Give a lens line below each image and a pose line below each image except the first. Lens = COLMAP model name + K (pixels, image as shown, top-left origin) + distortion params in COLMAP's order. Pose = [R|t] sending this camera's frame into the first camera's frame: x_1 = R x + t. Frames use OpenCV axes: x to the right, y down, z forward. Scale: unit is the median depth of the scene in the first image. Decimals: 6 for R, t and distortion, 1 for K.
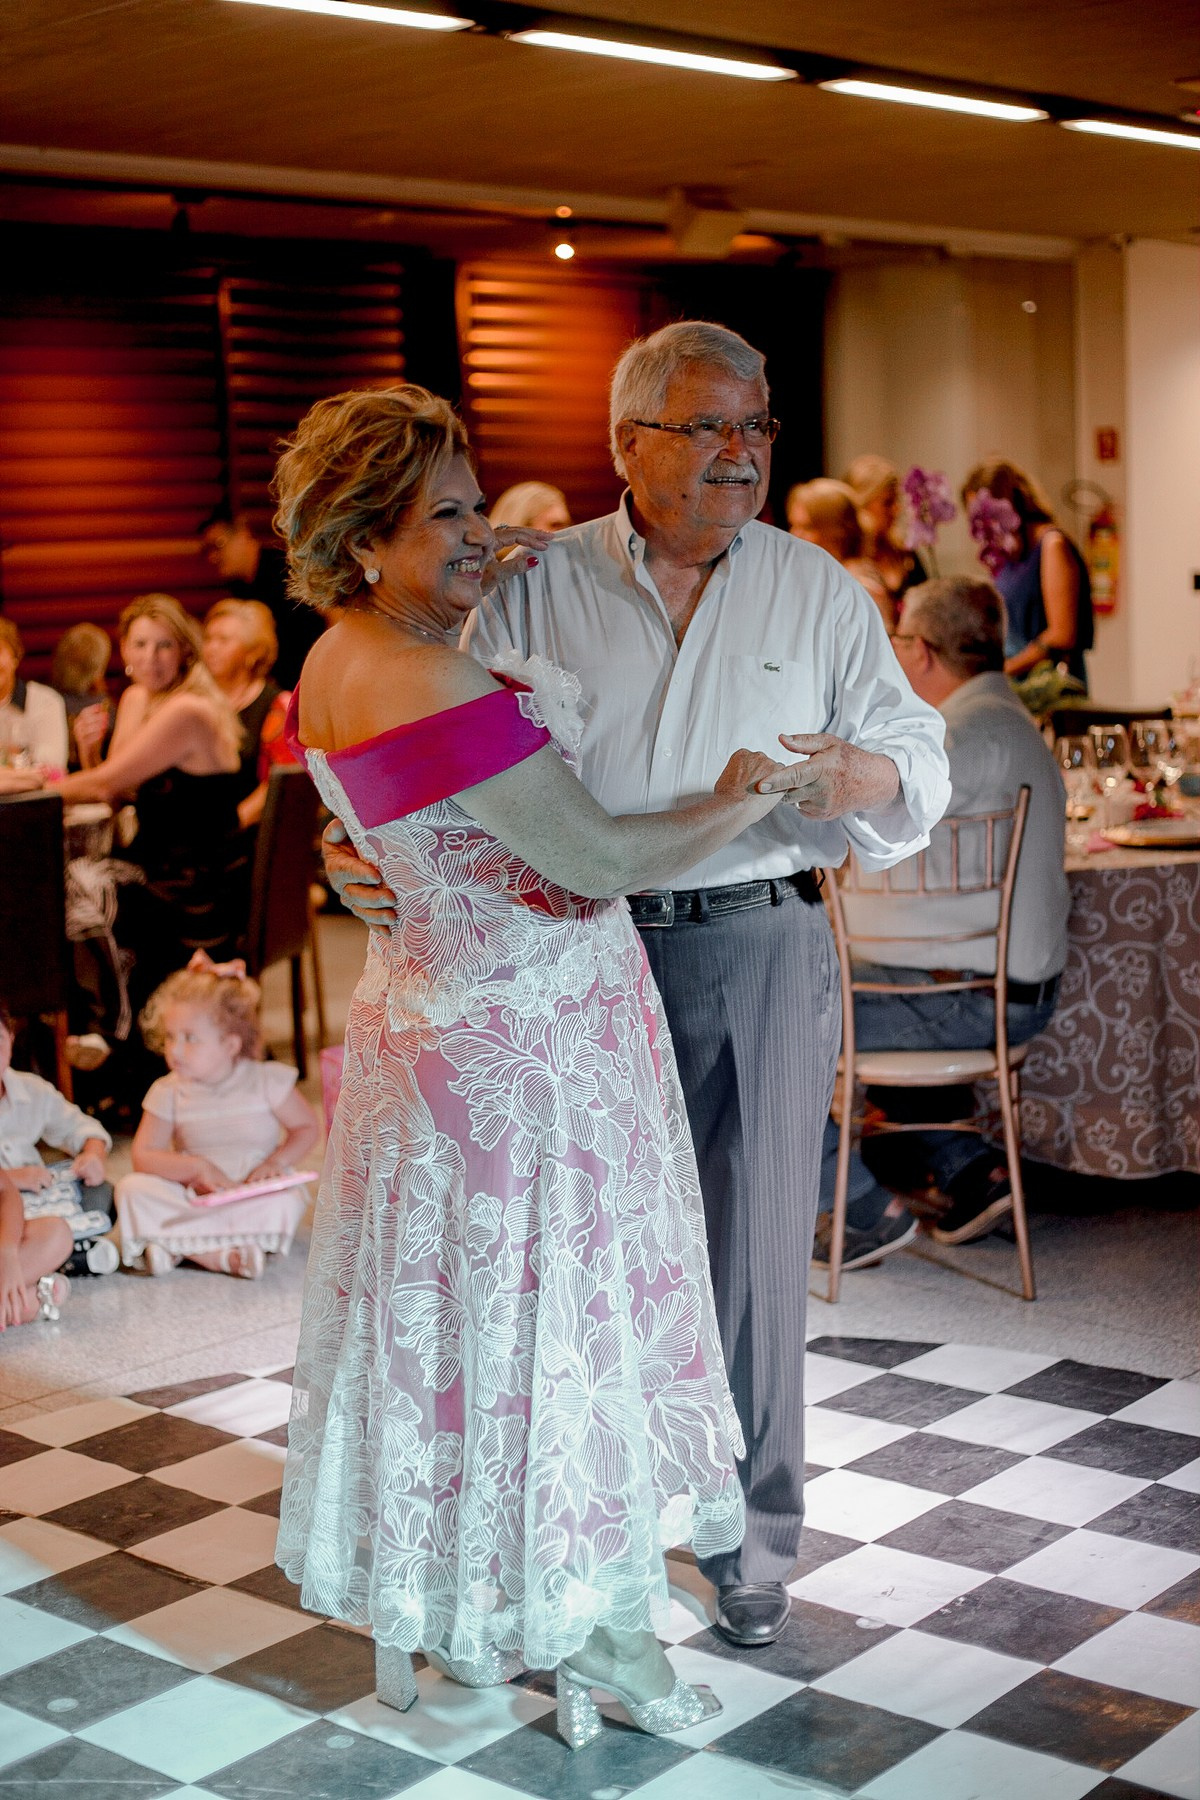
lens RADIAL K [[2725.4, 0, 600.0], [0, 2725.4, 900.0], [0, 0, 1]] dist [-0.121222, 0.073547]
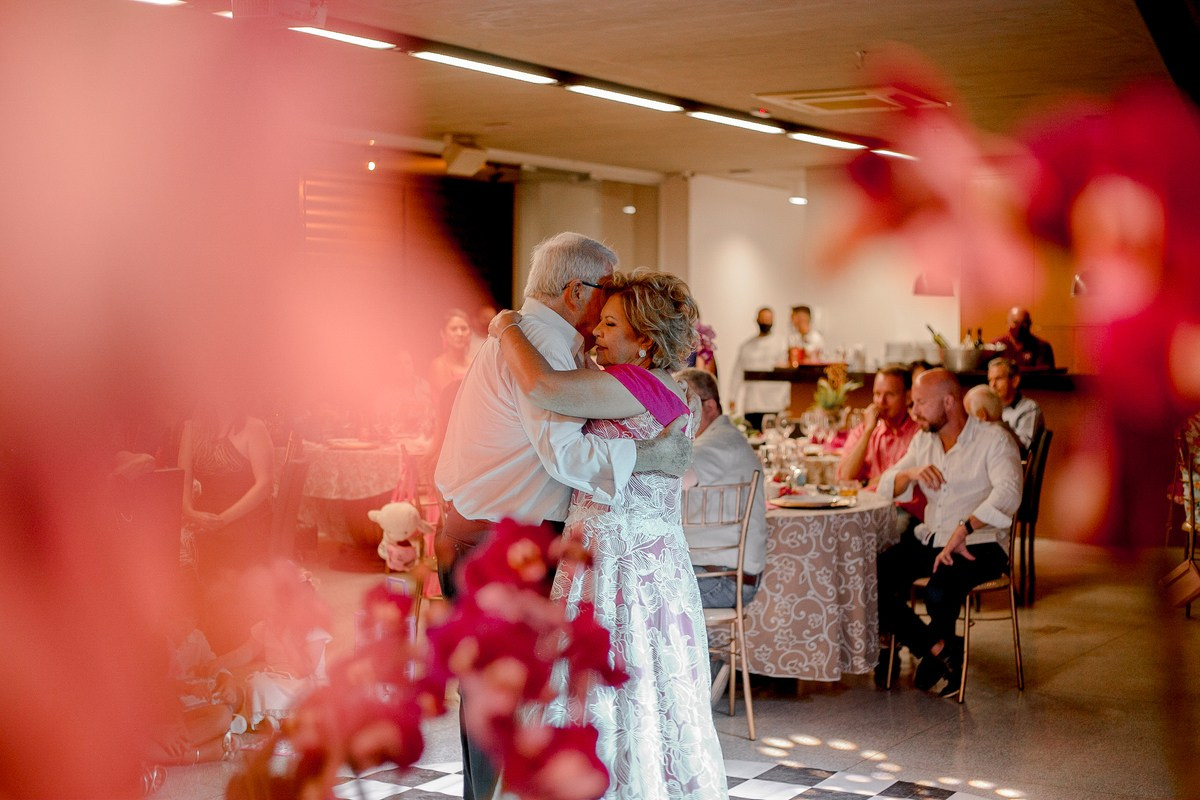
lens RADIAL K [[1828.3, 0, 600.0], [0, 1828.3, 400.0], [0, 0, 1]] dist [-0.051519, -0.150598]
pose [[0.980982, 0.031602, 0.191507, -0.183996], [-0.011742, 0.994512, -0.103964, 0.040309], [-0.193741, 0.099738, 0.975970, -0.237344]]
